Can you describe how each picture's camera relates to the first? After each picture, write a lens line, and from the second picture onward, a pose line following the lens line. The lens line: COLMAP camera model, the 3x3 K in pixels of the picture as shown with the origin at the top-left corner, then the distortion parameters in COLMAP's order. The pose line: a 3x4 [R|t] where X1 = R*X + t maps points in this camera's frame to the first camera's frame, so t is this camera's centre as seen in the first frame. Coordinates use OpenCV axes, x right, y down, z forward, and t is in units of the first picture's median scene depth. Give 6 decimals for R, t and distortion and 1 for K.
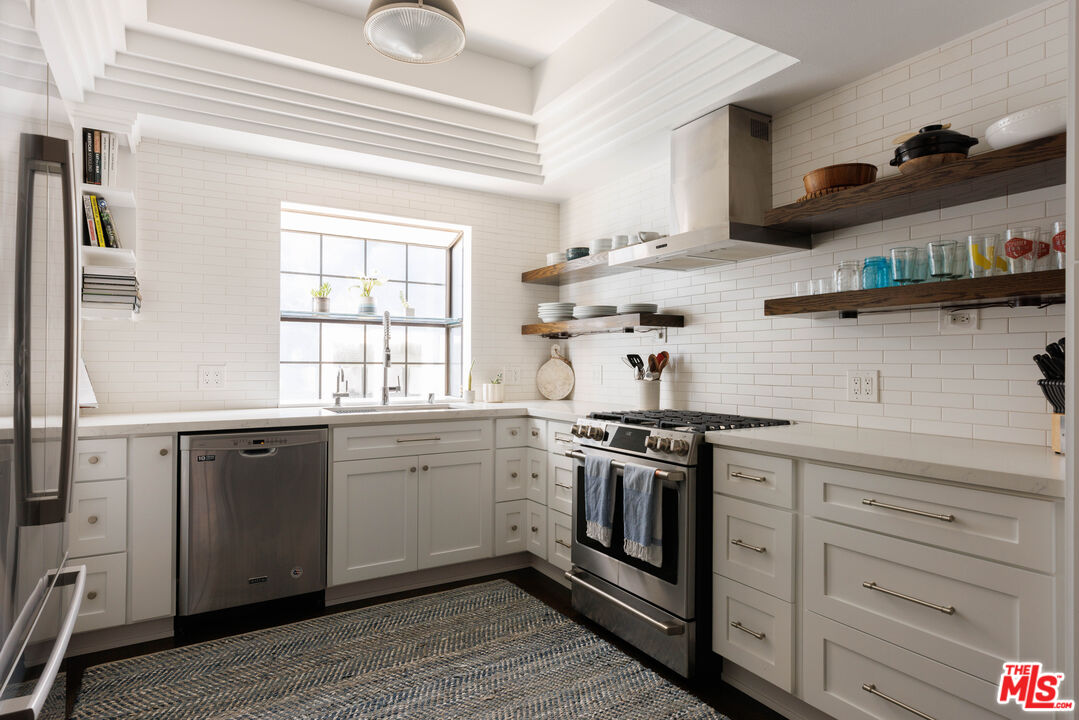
lens RADIAL K [[609.0, 0, 539.5], [0, 609.0, 360.0], [0, 0, 1]] dist [0.033220, 0.000096]
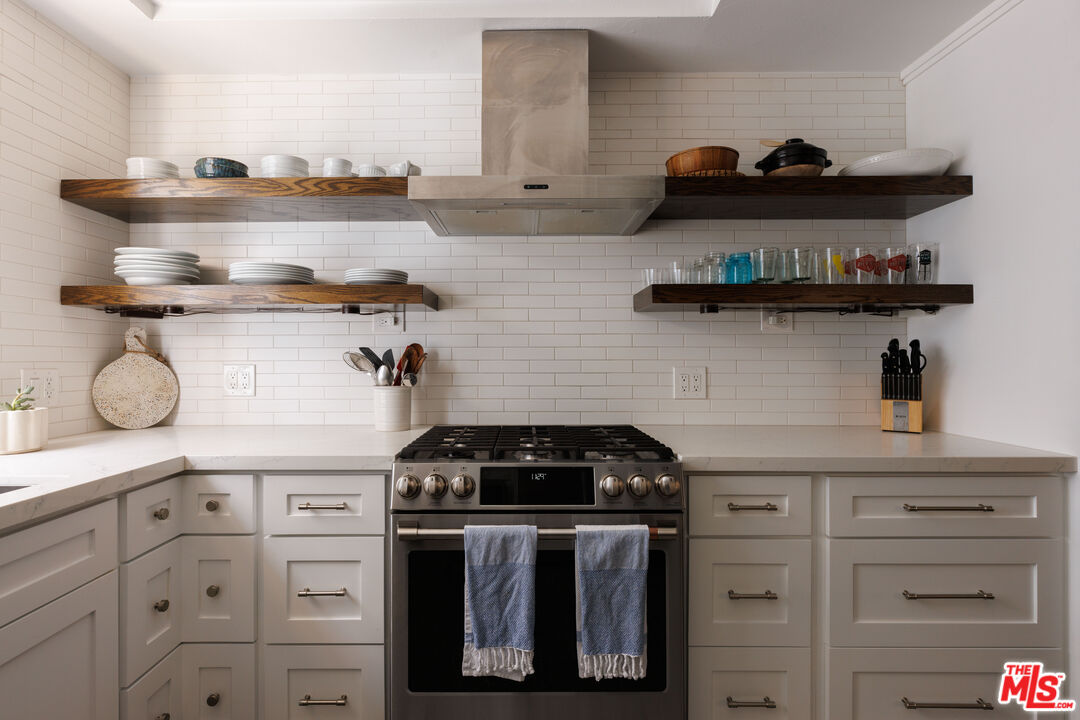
lens RADIAL K [[531.7, 0, 538.5], [0, 531.7, 351.9], [0, 0, 1]] dist [-0.006818, -0.000449]
pose [[0.521841, 0.004234, 0.853032, -0.284647], [-0.001569, 0.999991, -0.004004, -0.002944], [-0.853042, 0.000751, 0.521843, 0.661996]]
